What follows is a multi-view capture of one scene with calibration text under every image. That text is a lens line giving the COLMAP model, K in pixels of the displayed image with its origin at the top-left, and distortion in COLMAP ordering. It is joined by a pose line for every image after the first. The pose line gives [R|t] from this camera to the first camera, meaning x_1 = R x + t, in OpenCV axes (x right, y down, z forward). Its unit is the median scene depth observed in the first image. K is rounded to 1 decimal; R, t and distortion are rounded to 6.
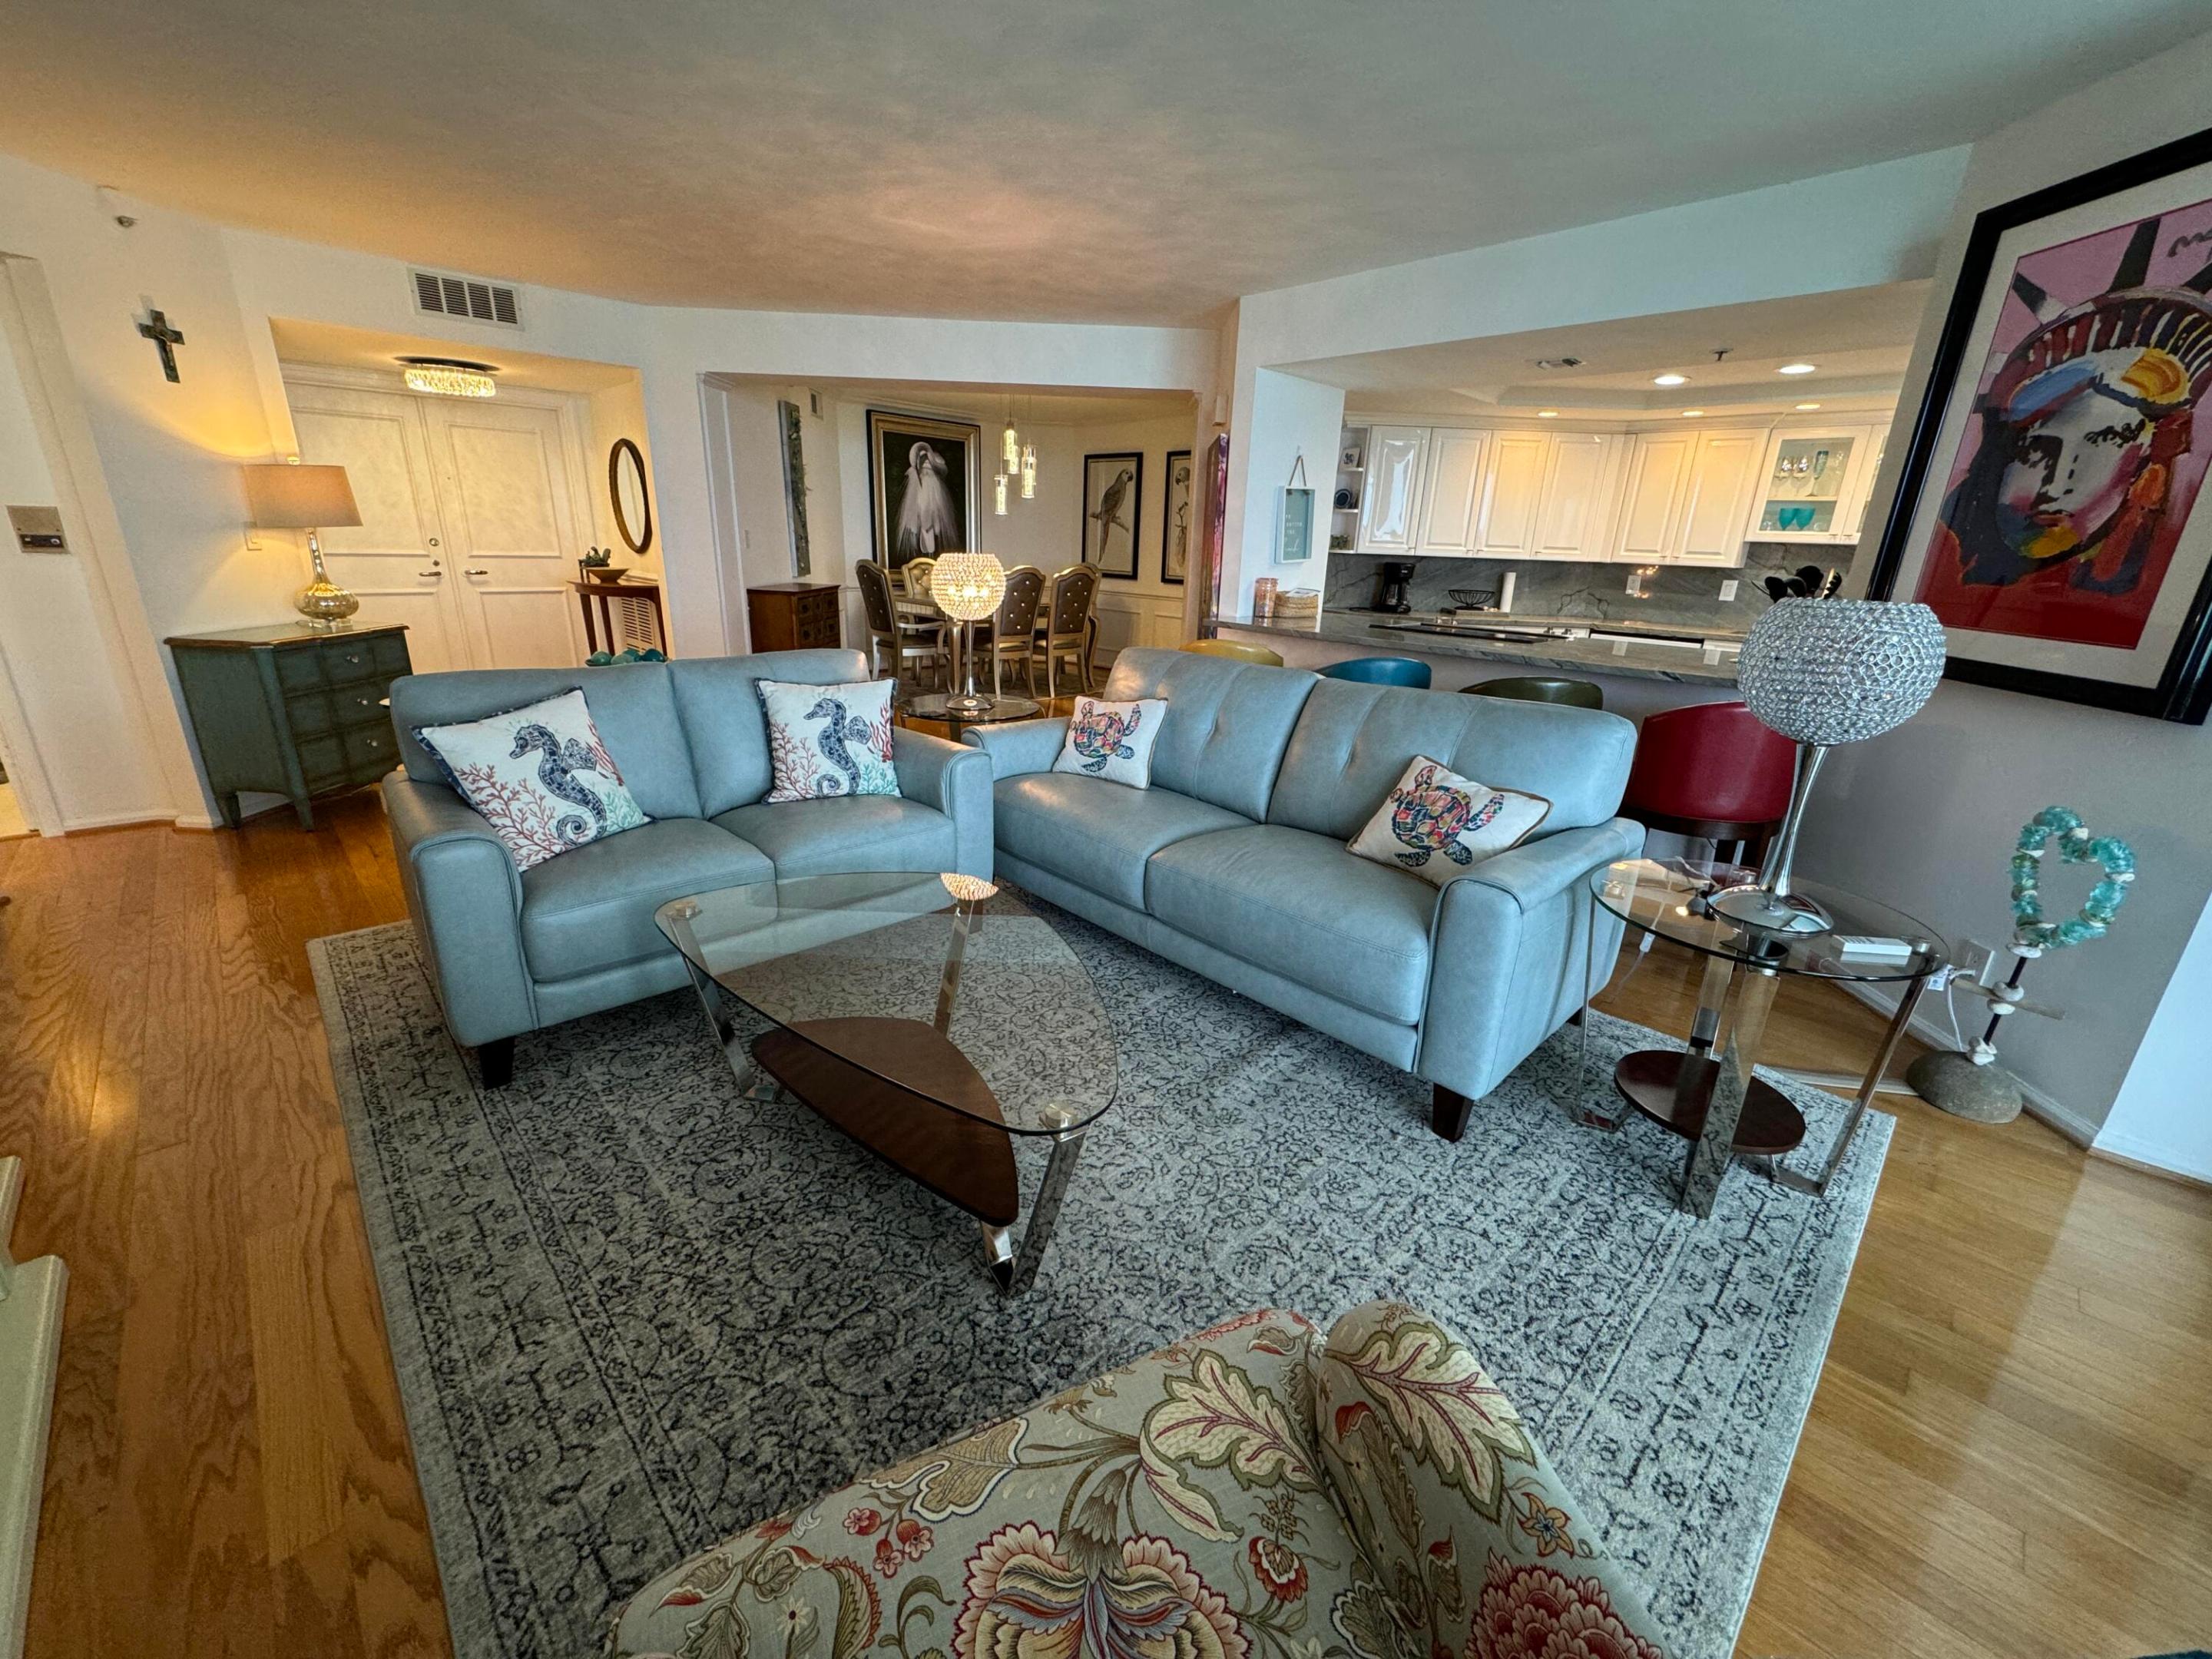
lens RADIAL K [[883.8, 0, 1097.2], [0, 883.8, 829.6], [0, 0, 1]] dist [0.001595, 0.000195]
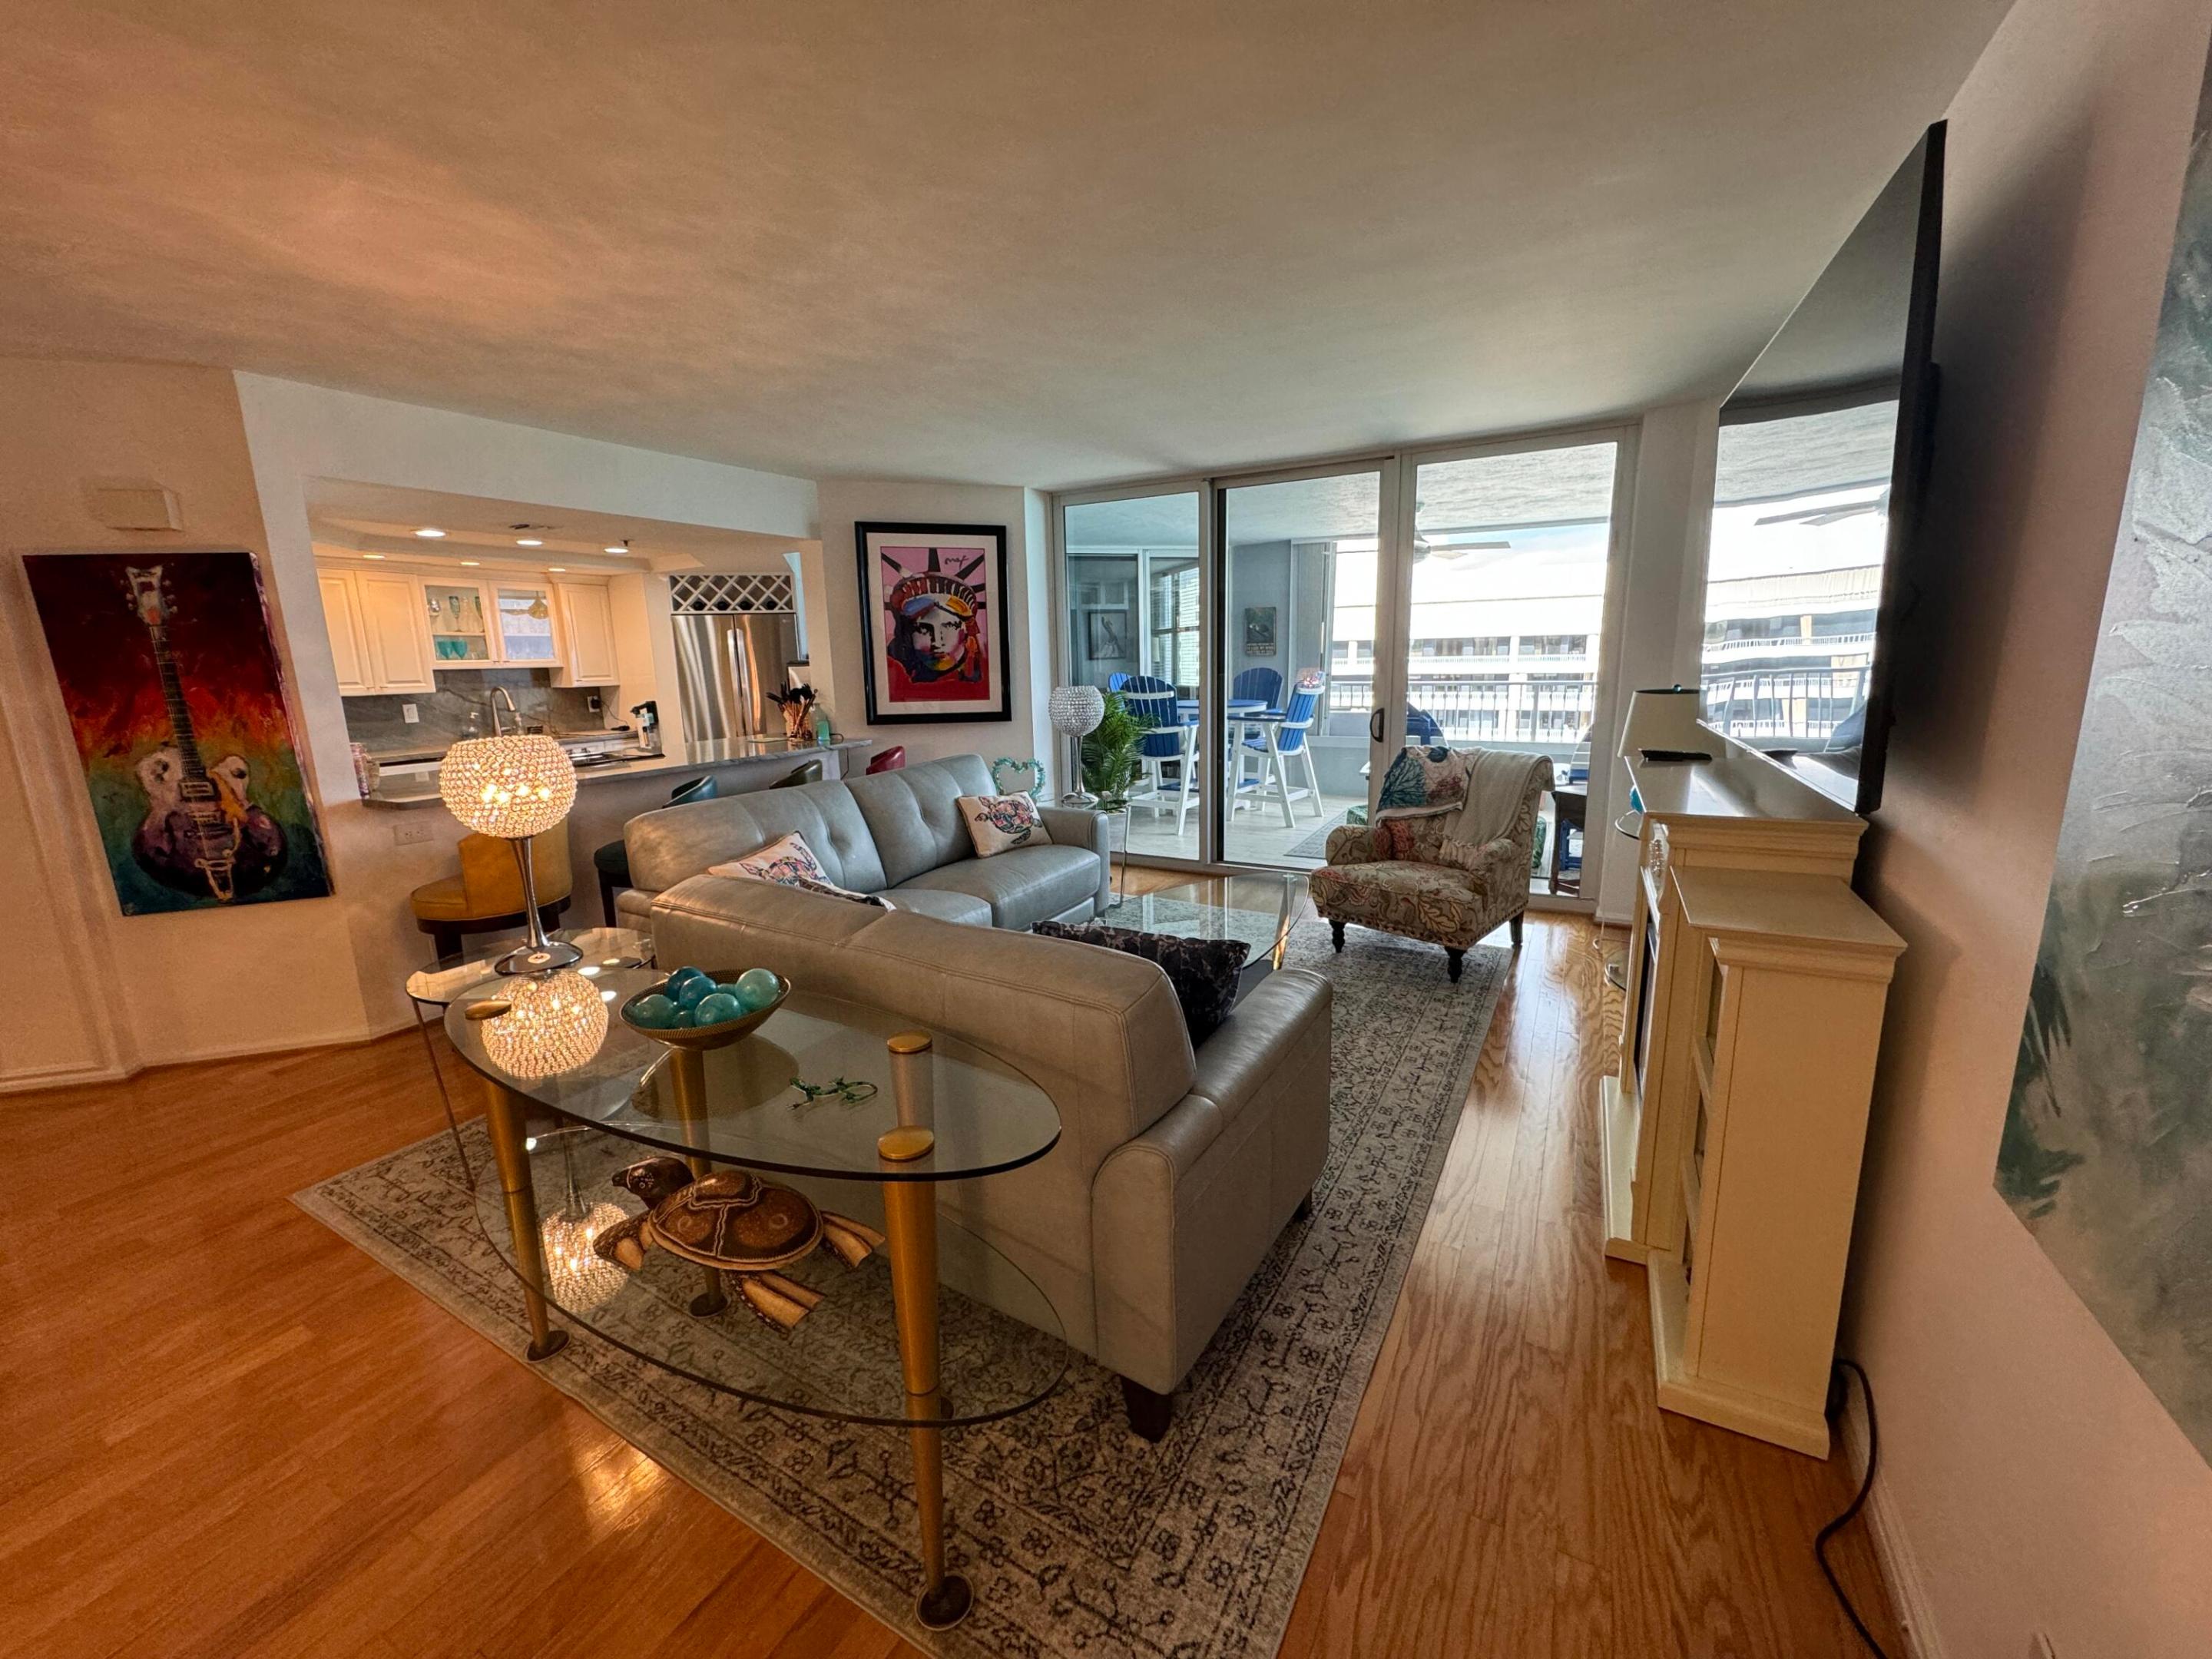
lens RADIAL K [[883.8, 0, 1097.2], [0, 883.8, 829.6], [0, 0, 1]] dist [0.001595, 0.000195]
pose [[-0.271055, -0.210453, 0.939276, -0.539382], [0.316142, 0.902210, 0.293380, -0.179803], [-0.909167, 0.376466, -0.178015, 0.442252]]
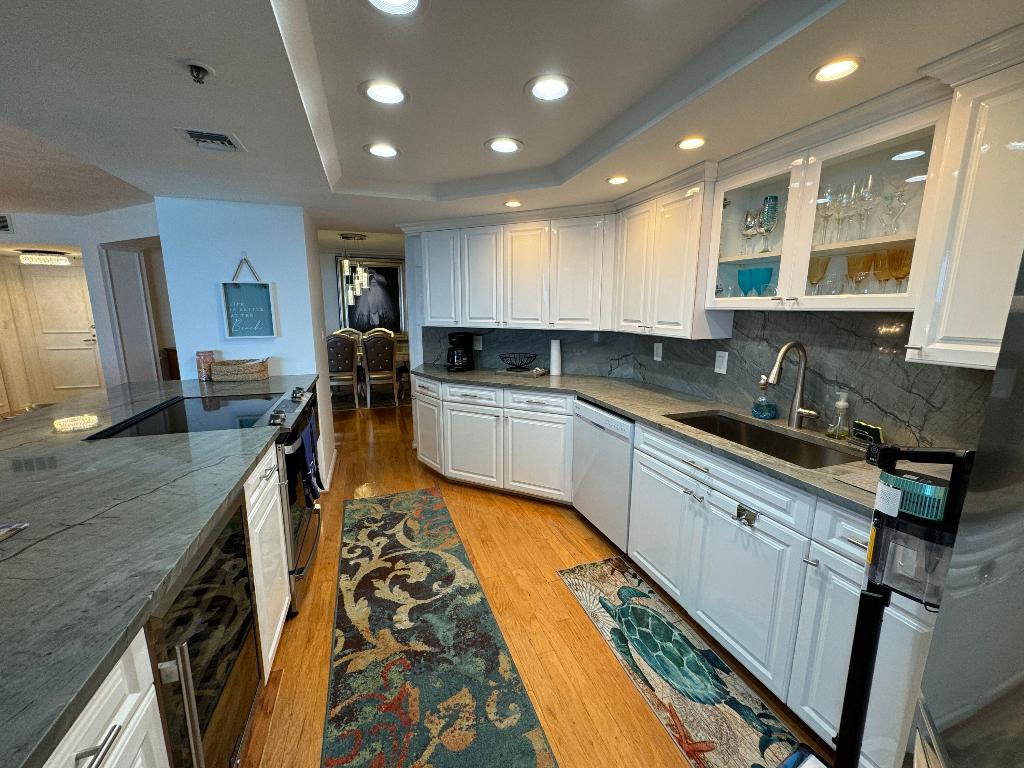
lens RADIAL K [[409.1, 0, 507.9], [0, 409.1, 384.0], [0, 0, 1]] dist [0.001595, 0.000195]
pose [[0.897453, 0.049044, -0.438376, 0.654039], [-0.111239, 0.986844, -0.117326, -0.164878], [0.426854, 0.154059, 0.891101, 0.507815]]
